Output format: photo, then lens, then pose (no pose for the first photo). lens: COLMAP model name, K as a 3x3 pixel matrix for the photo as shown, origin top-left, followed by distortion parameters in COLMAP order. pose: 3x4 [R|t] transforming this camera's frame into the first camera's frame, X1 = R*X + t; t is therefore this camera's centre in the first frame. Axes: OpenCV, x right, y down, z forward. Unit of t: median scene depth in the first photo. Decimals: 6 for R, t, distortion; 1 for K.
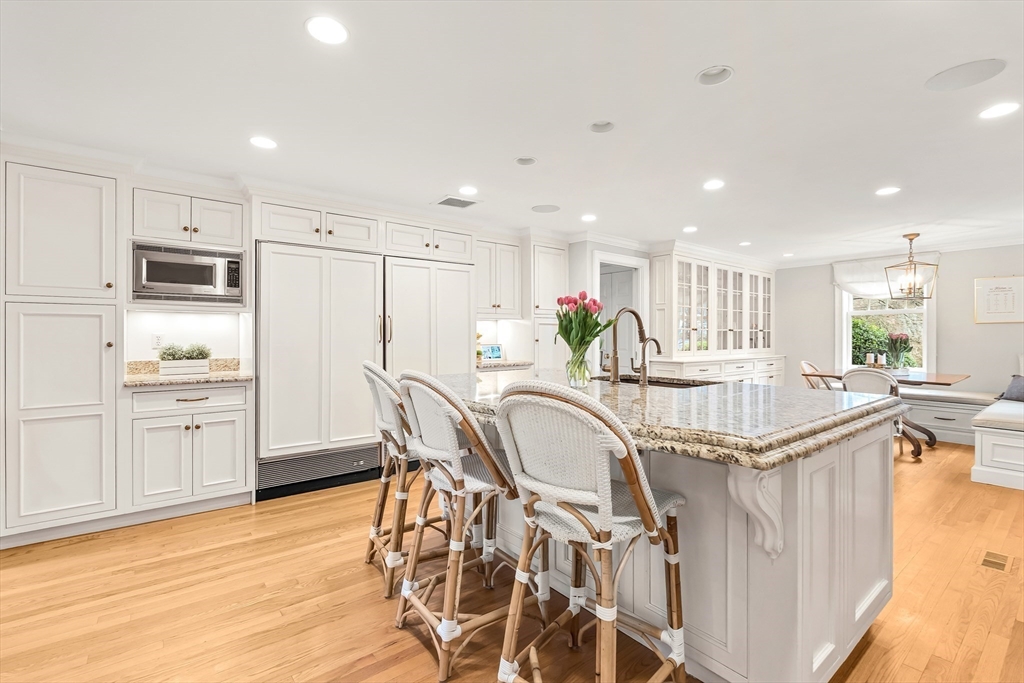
lens RADIAL K [[461.2, 0, 510.5], [0, 461.2, 338.0], [0, 0, 1]] dist [-0.003556, 0.000057]
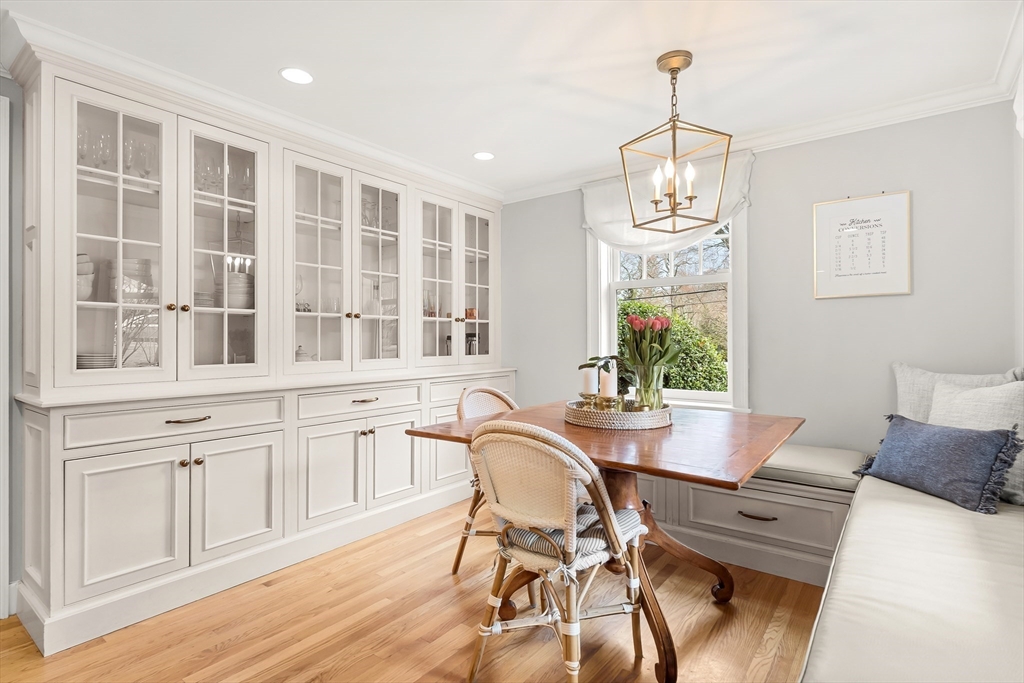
lens RADIAL K [[499.1, 0, 512.0], [0, 499.1, 341.5], [0, 0, 1]] dist [-0.001249, -0.000347]
pose [[0.971744, -0.006122, 0.235956, 0.570545], [0.007049, 0.999970, -0.003084, 0.011294], [-0.235930, 0.004660, 0.971759, 0.559338]]
